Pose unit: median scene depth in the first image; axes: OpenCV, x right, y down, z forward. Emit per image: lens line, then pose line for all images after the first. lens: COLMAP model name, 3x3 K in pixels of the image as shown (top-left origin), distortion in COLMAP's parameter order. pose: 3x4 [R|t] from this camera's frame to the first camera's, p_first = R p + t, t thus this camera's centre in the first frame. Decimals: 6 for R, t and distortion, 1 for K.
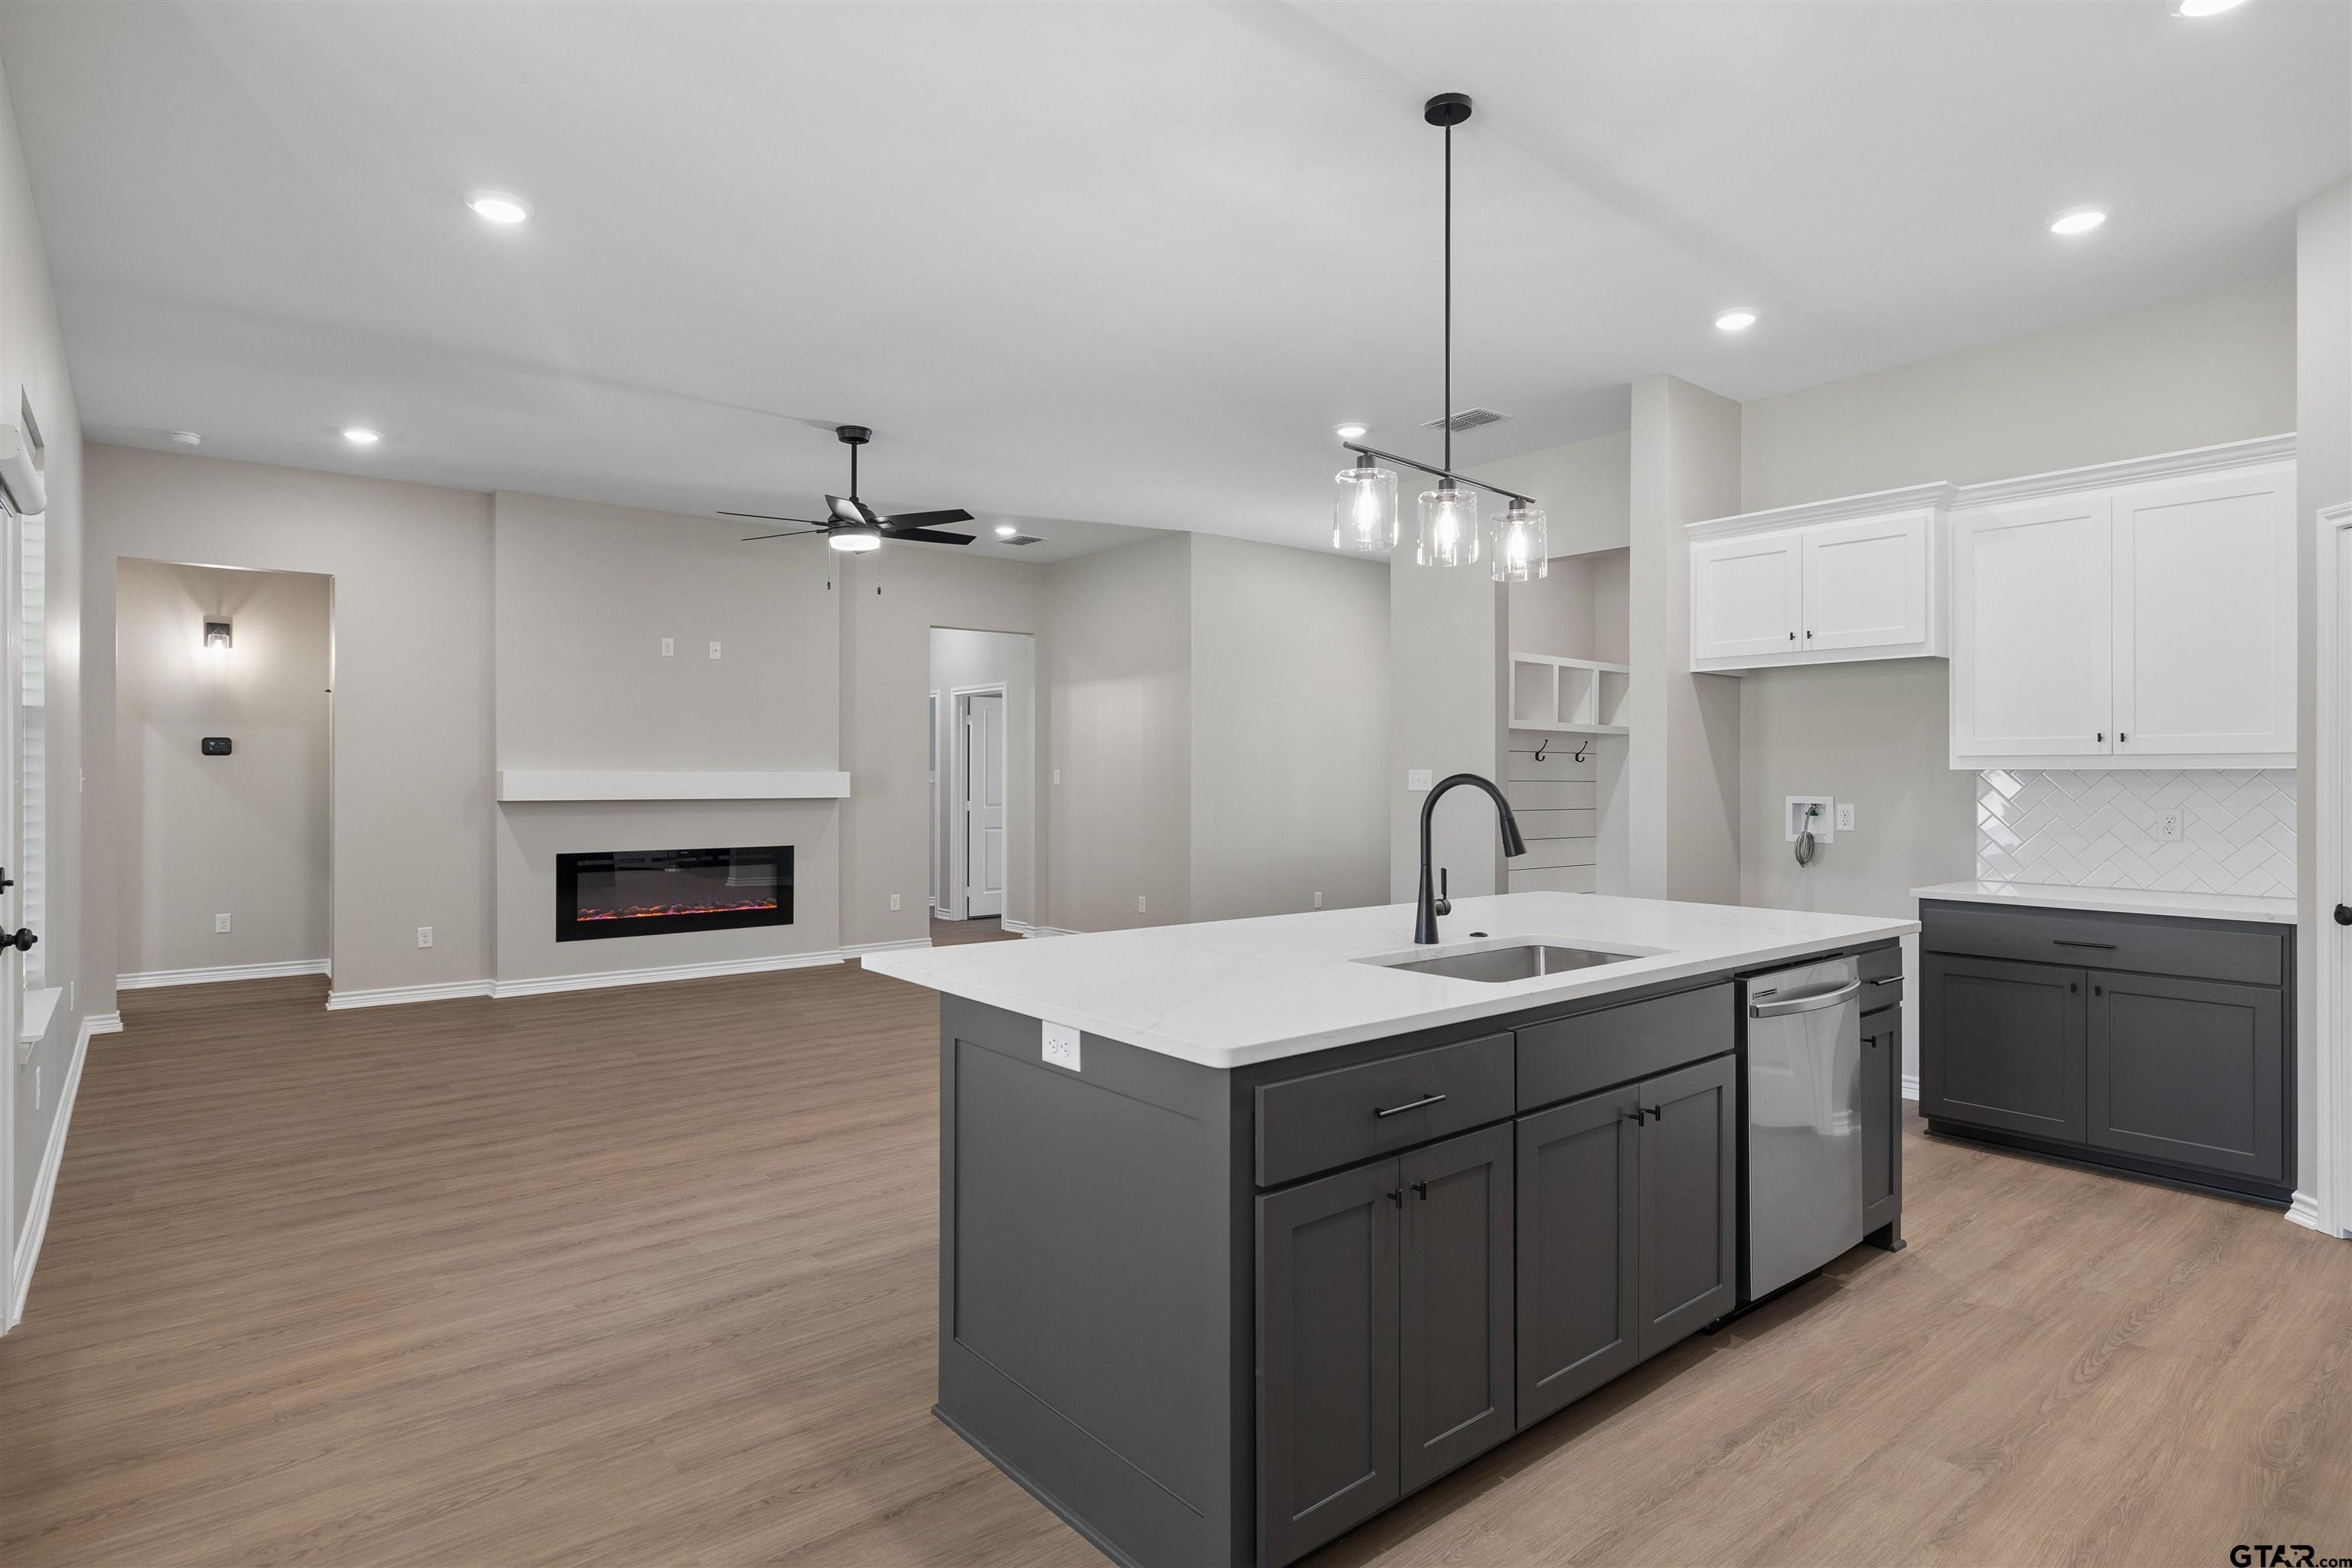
lens RADIAL K [[1238.0, 0, 1176.6], [0, 1238.0, 796.3], [0, 0, 1]] dist [-0.007688, 0.003753]
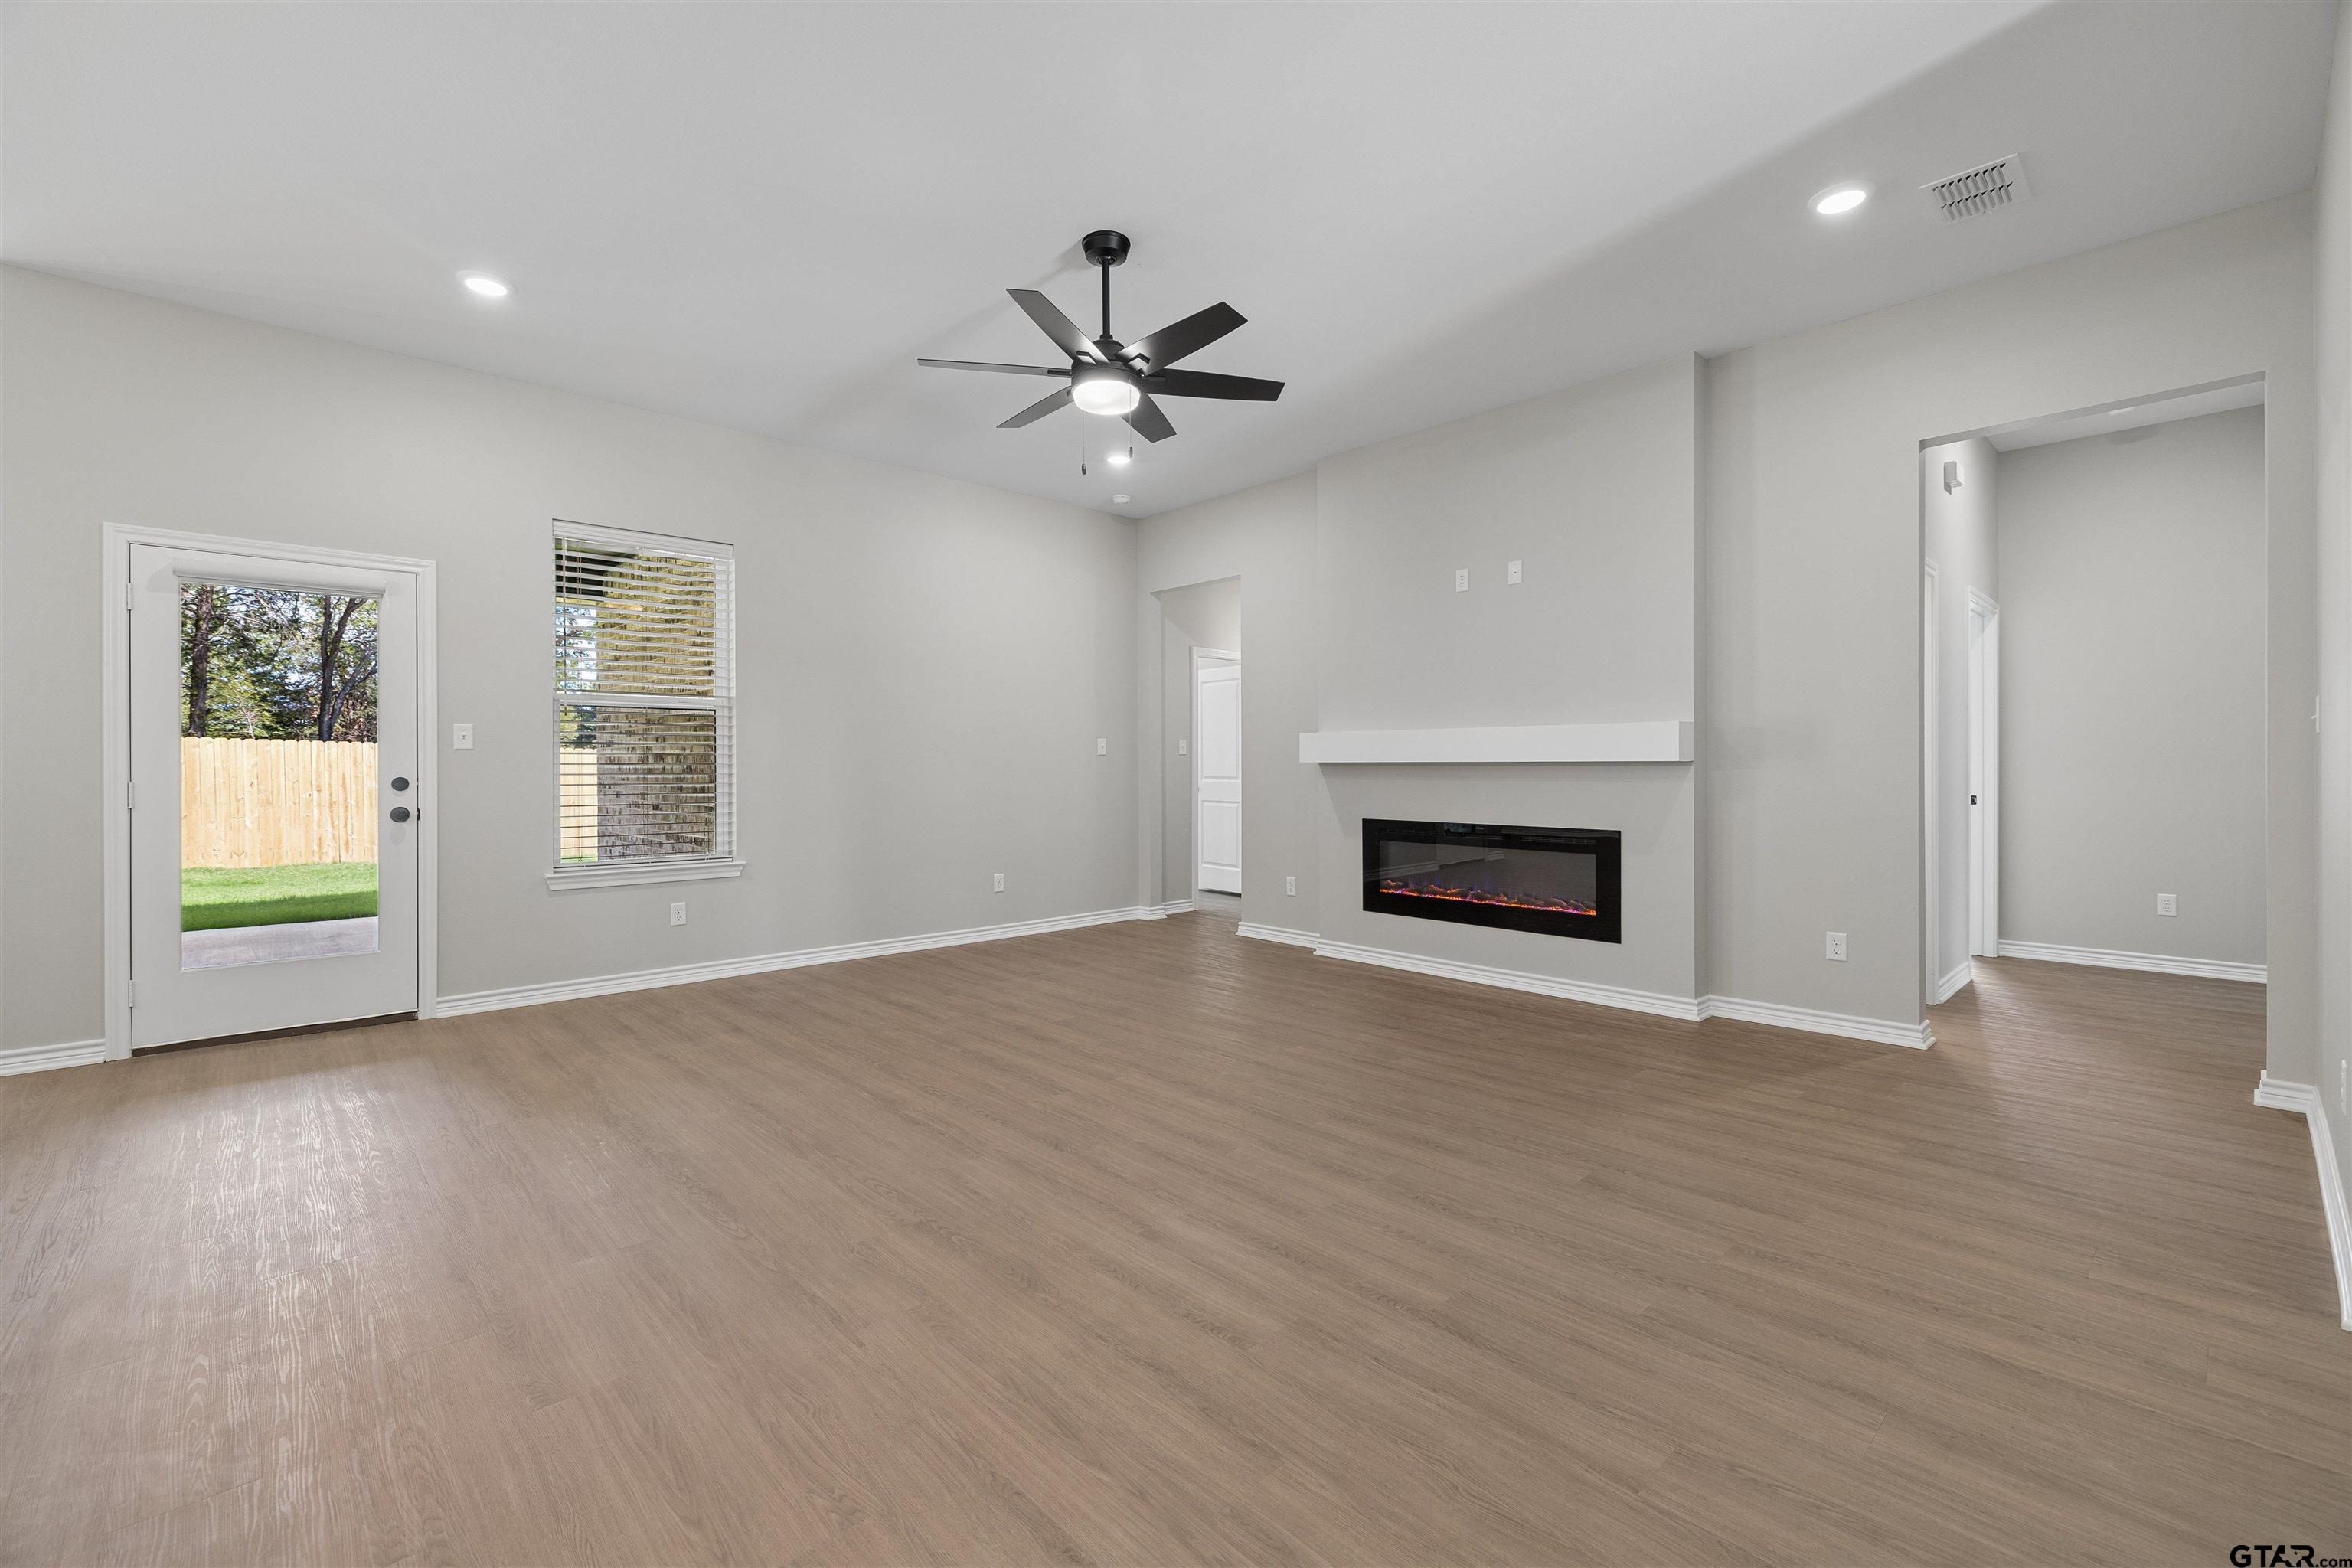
lens RADIAL K [[986.7, 0, 1177.2], [0, 986.7, 776.8], [0, 0, 1]] dist [0.000992, 0.000416]
pose [[0.067330, 0.007762, -0.997701, 0.242376], [-0.017342, 0.999828, 0.006608, 0.011052], [0.997580, 0.016857, 0.067453, 0.766426]]
